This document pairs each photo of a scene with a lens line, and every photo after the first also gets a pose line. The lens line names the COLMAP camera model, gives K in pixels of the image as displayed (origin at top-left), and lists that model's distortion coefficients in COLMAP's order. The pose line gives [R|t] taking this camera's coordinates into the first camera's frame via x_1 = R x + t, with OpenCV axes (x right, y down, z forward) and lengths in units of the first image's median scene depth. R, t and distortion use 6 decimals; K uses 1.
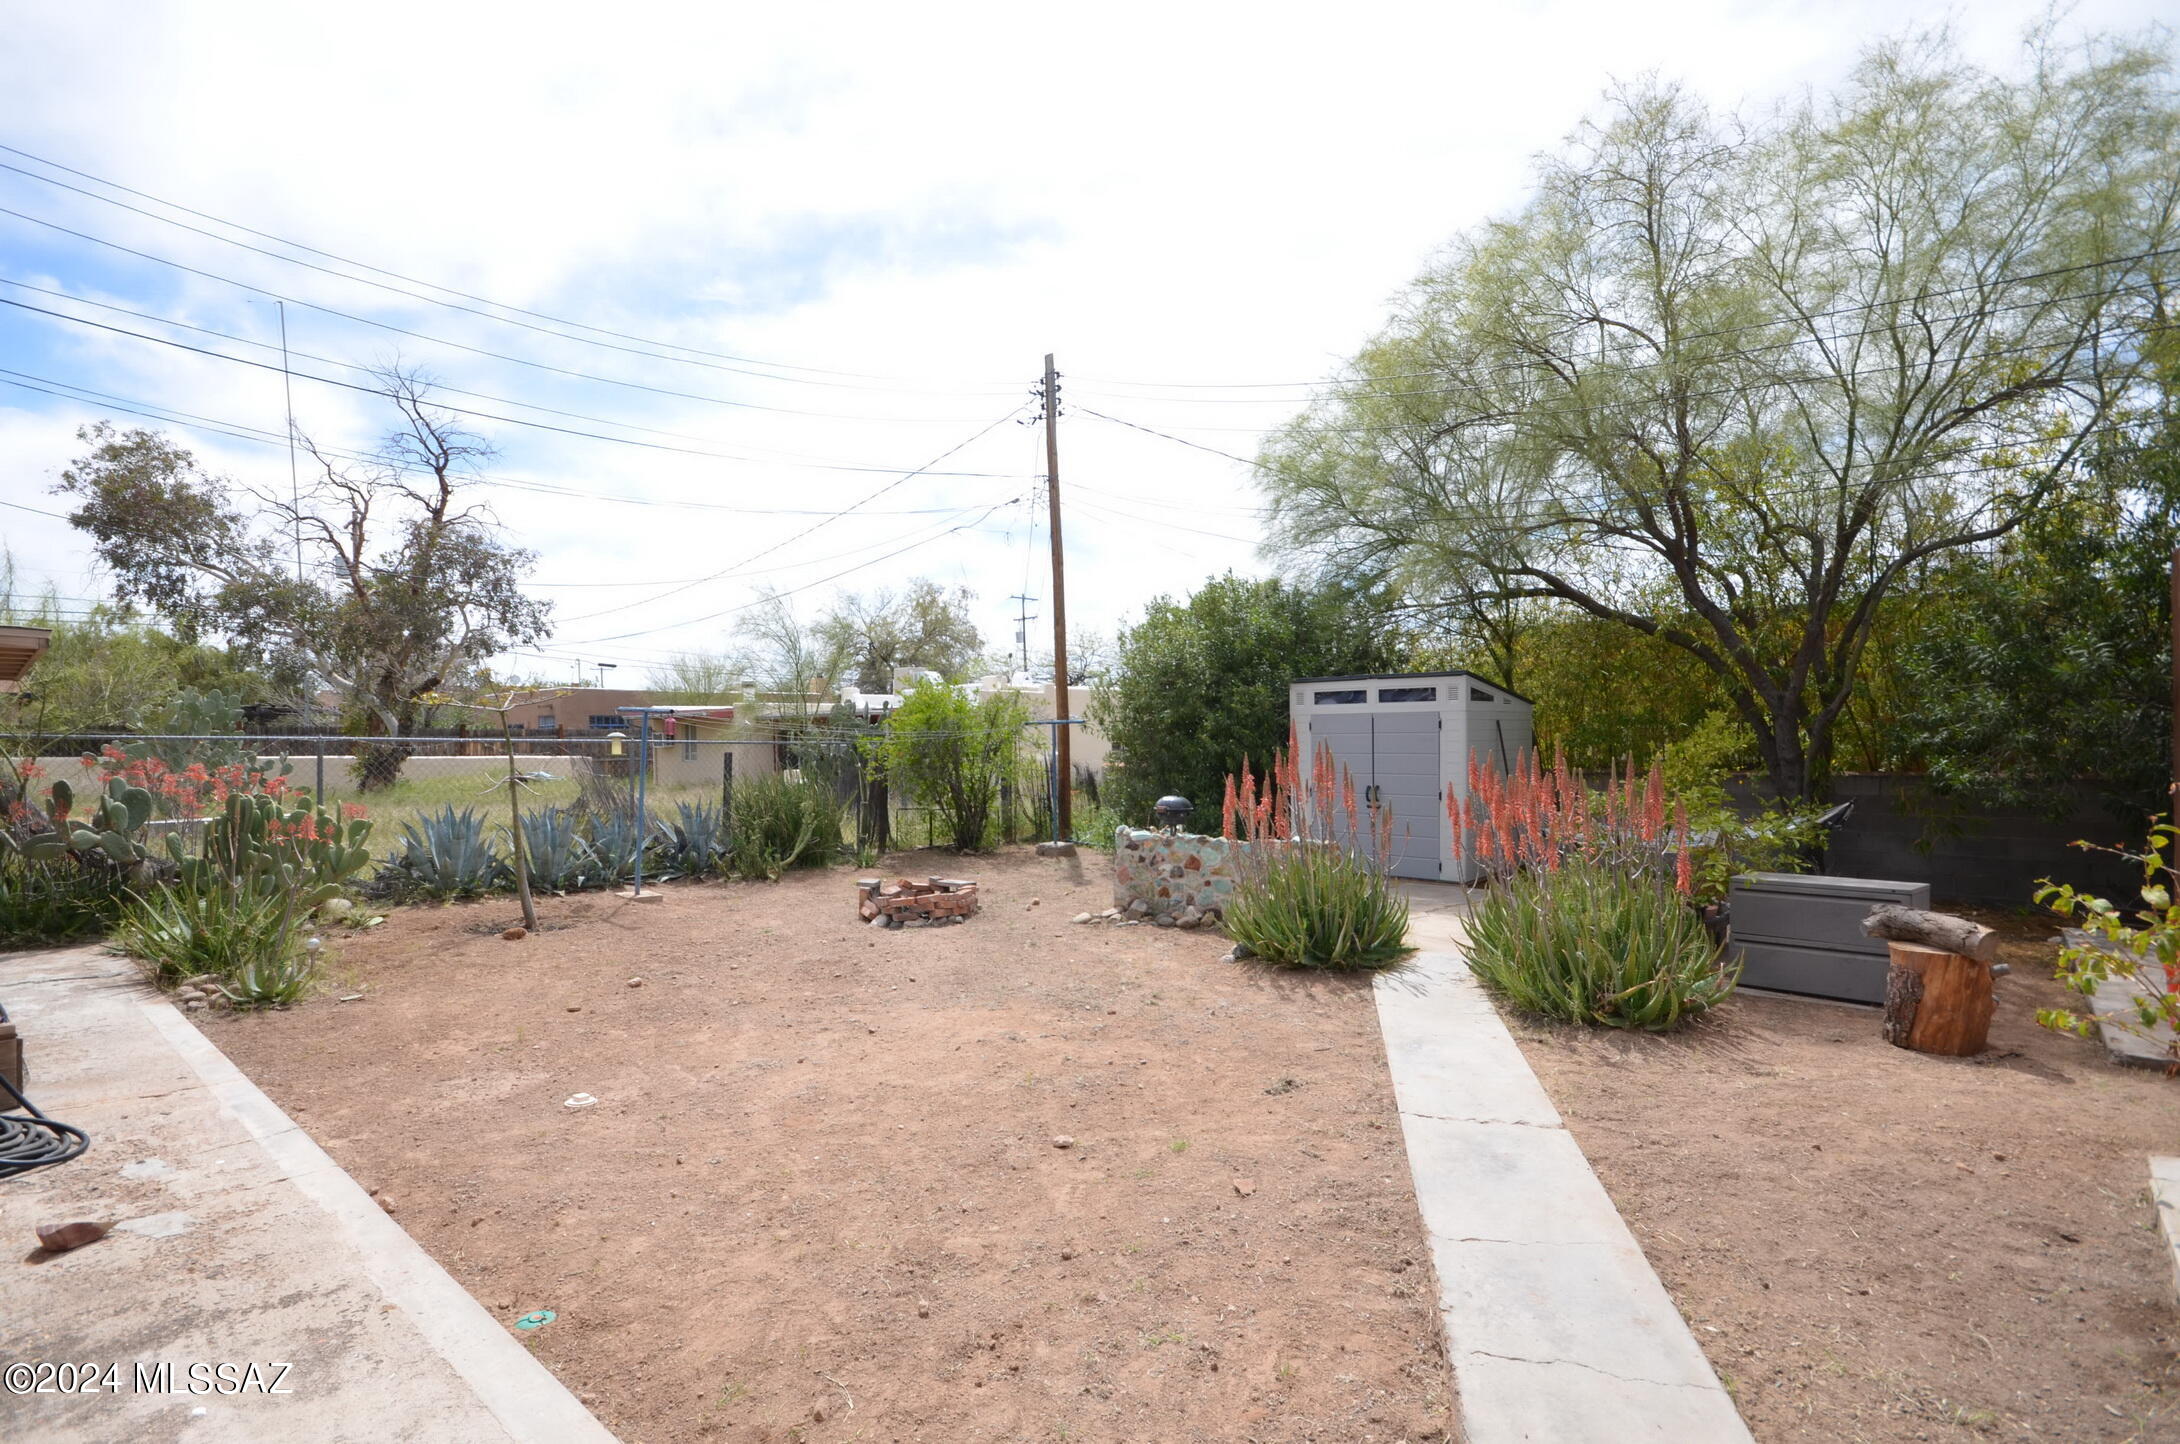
lens RADIAL K [[1065.0, 0, 1086.3], [0, 1065.0, 727.3], [0, 0, 1]] dist [-0.000727, -0.000070]
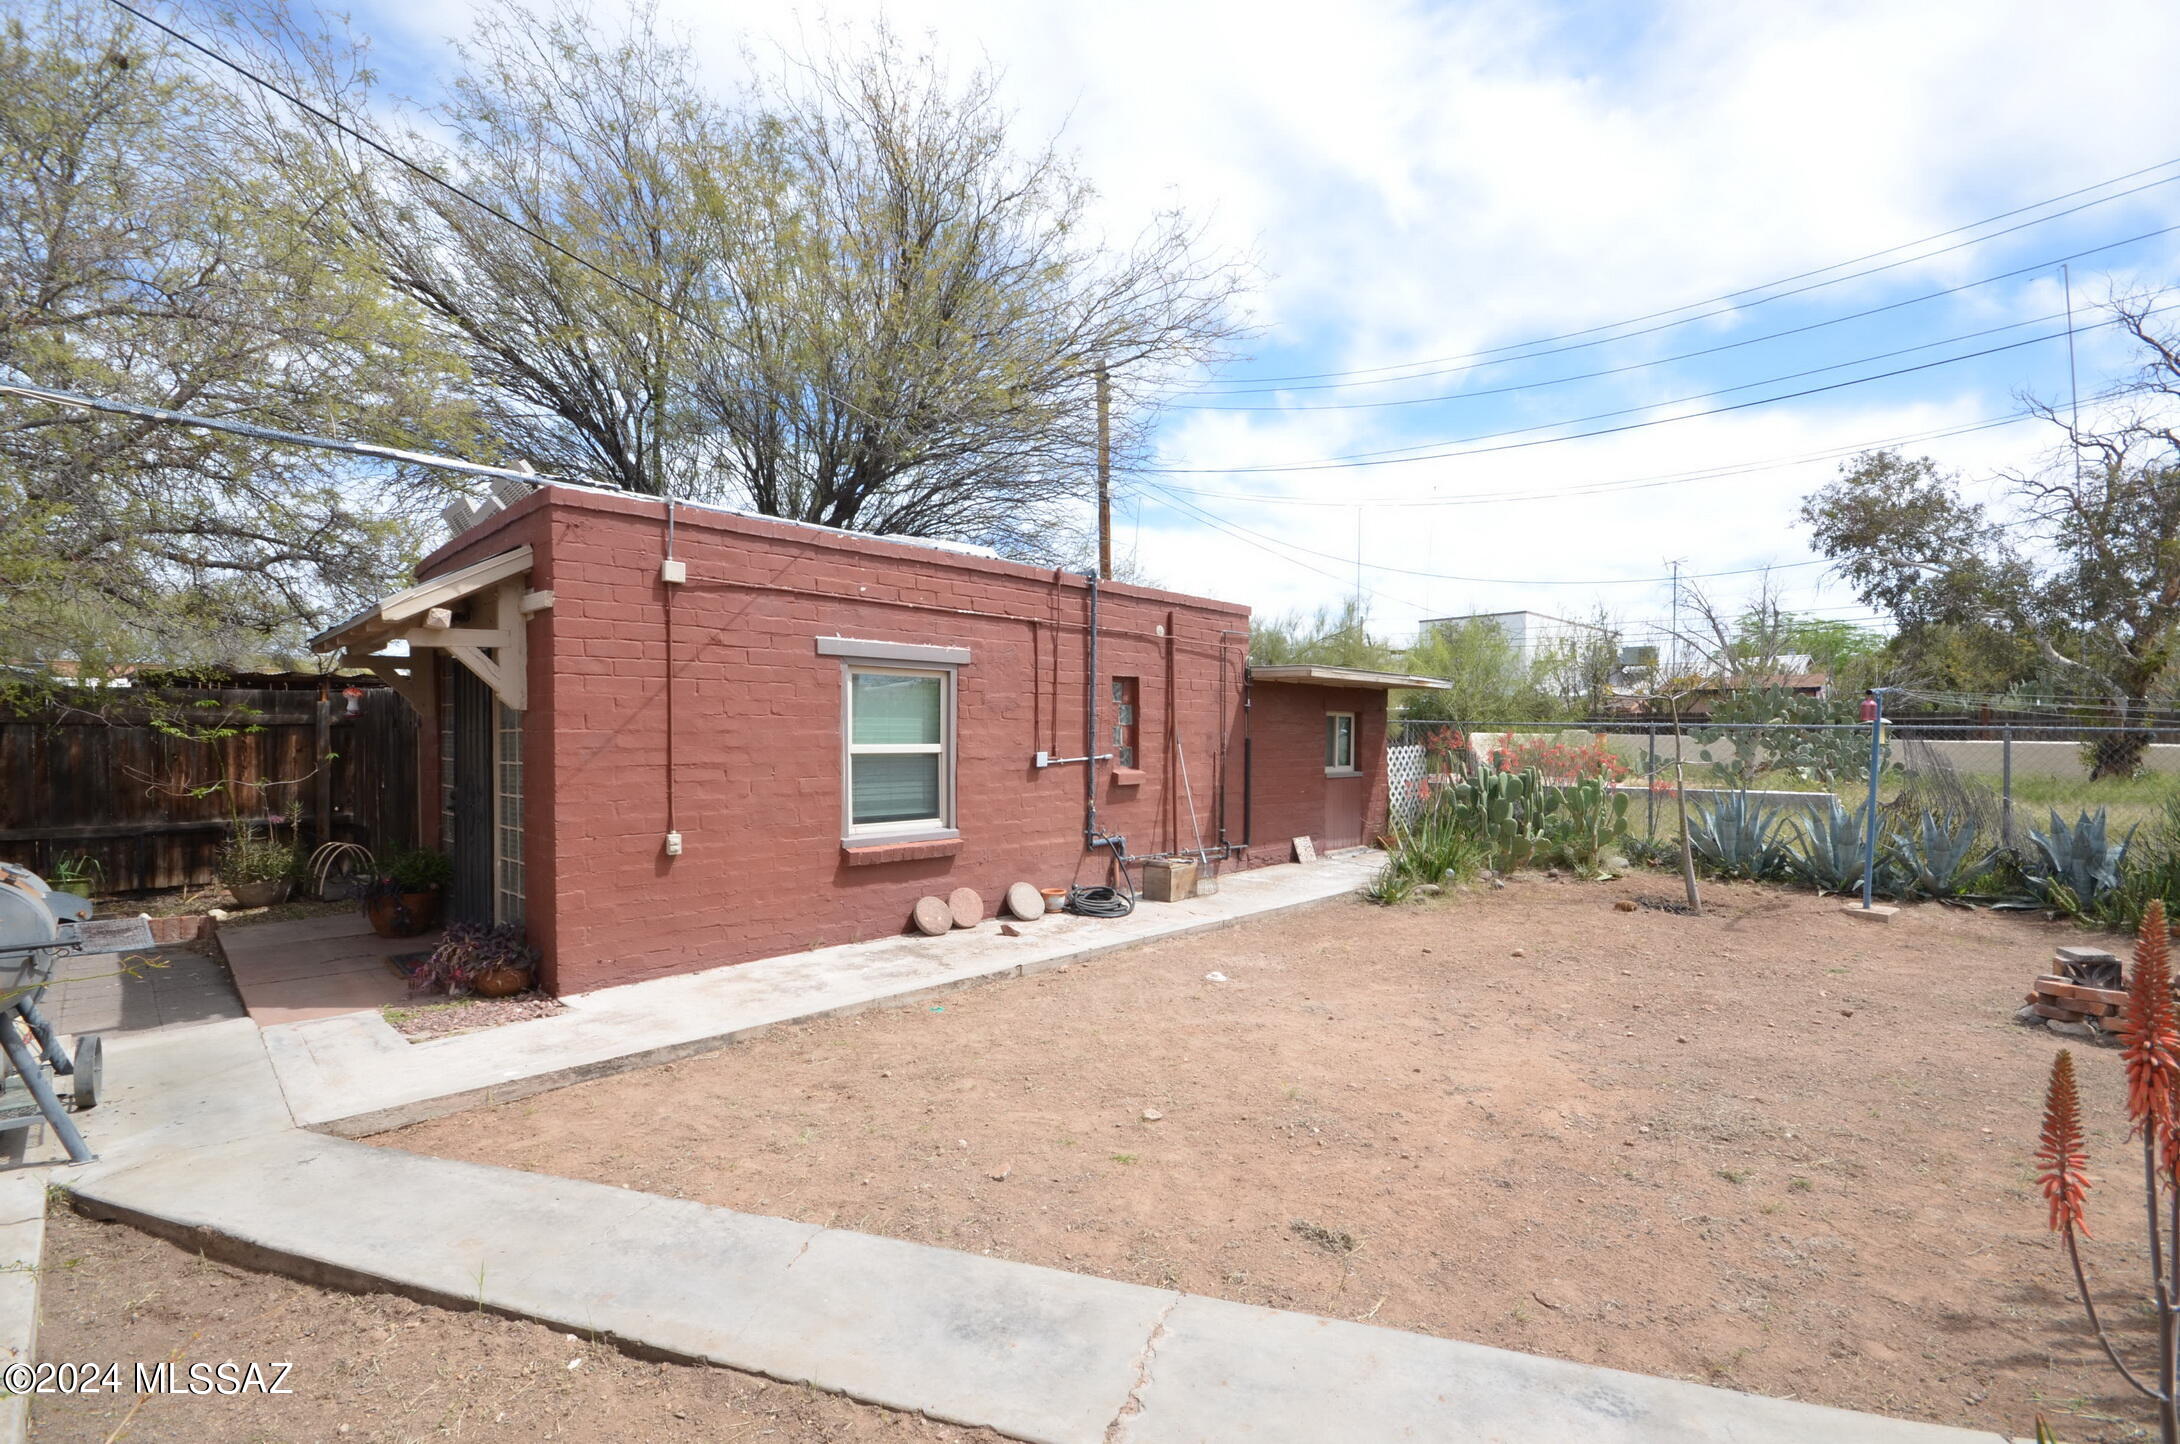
lens RADIAL K [[964.4, 0, 1085.3], [0, 964.4, 715.7], [0, 0, 1]] dist [-0.000438, -0.000078]
pose [[-0.065034, -0.002164, -0.997881, 0.194741], [0.005768, 0.999980, -0.002545, 0.001212], [0.997866, -0.005922, -0.065020, 0.214296]]
